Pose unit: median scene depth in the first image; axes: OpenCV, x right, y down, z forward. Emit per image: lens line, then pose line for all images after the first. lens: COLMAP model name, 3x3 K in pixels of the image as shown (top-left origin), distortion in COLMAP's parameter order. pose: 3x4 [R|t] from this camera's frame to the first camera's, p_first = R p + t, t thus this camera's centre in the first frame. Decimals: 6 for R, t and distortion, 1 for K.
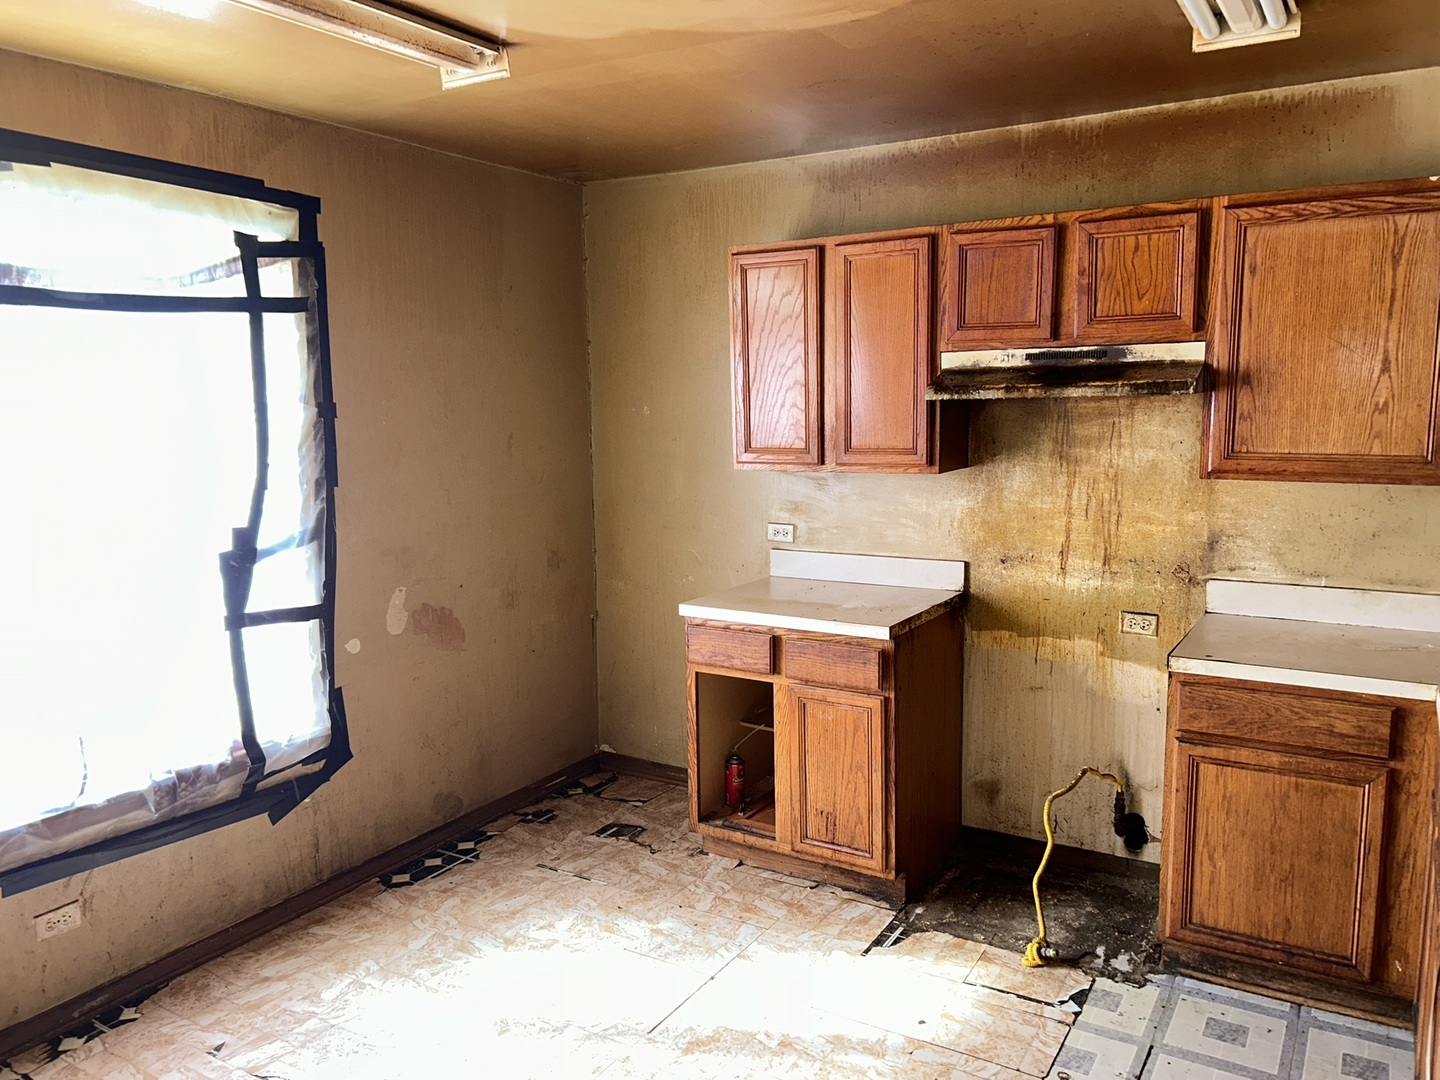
lens RADIAL K [[1082.2, 0, 715.4], [0, 1082.2, 543.9], [0, 0, 1]] dist [0.058924, -0.071134]
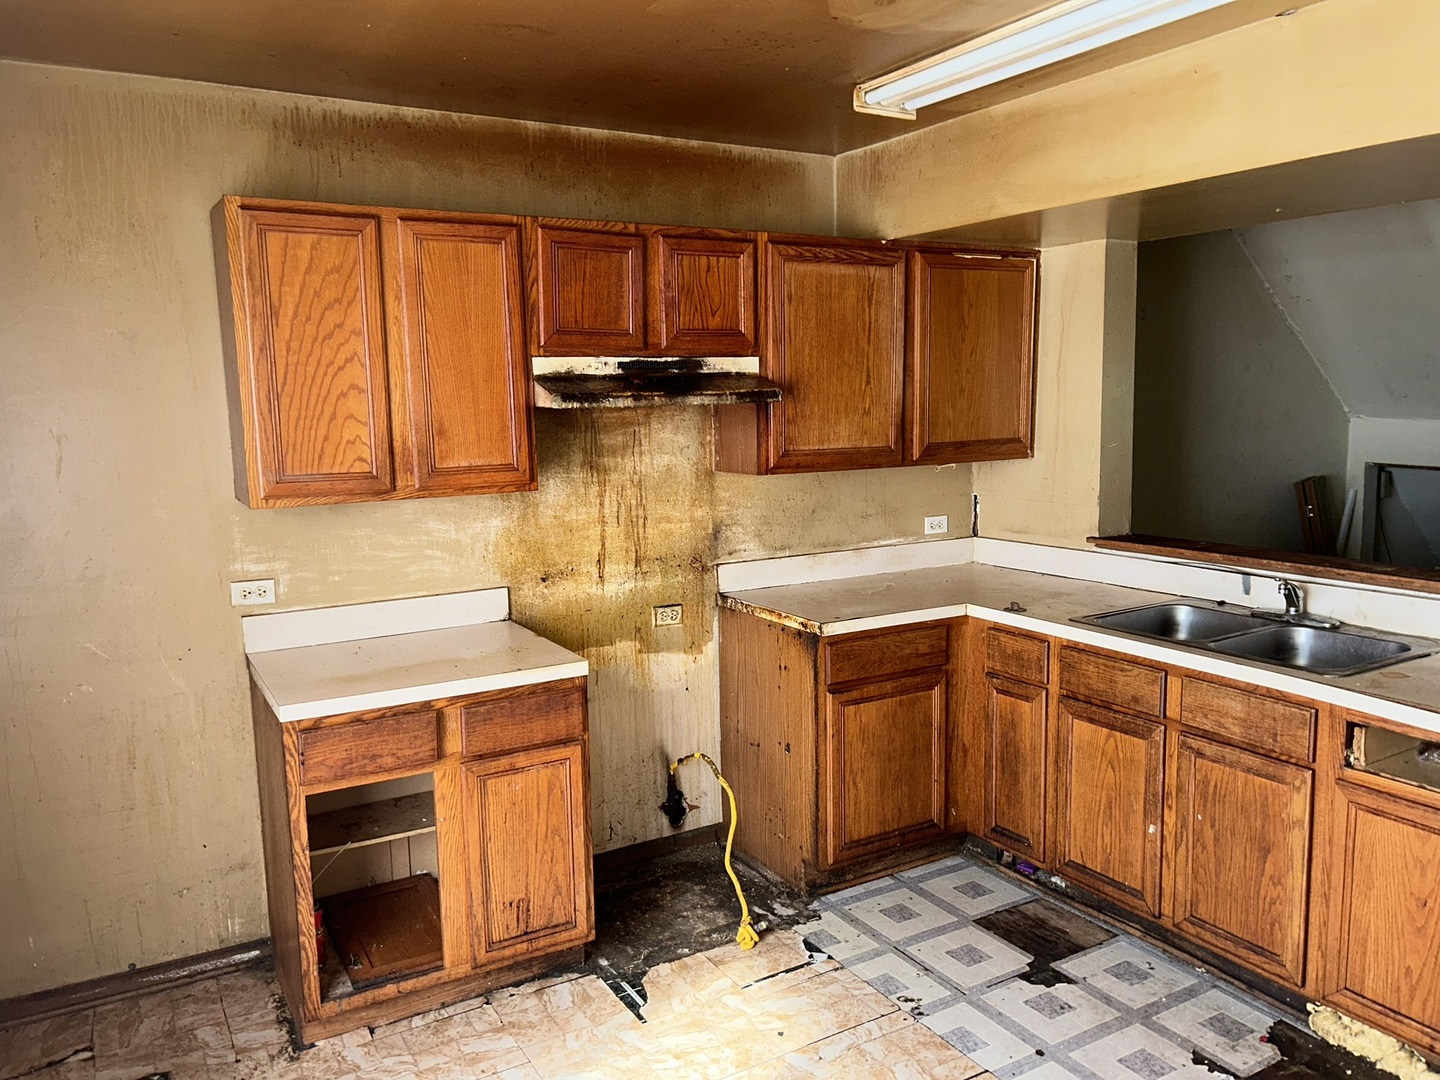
lens RADIAL K [[1082.2, 0, 728.9], [0, 1082.2, 552.9], [0, 0, 1]] dist [0.058924, -0.071134]
pose [[0.474746, -0.120094, 0.871891, -0.539615], [0.134455, 0.988915, 0.063002, -0.050682], [-0.869792, 0.087320, 0.485631, 0.442577]]
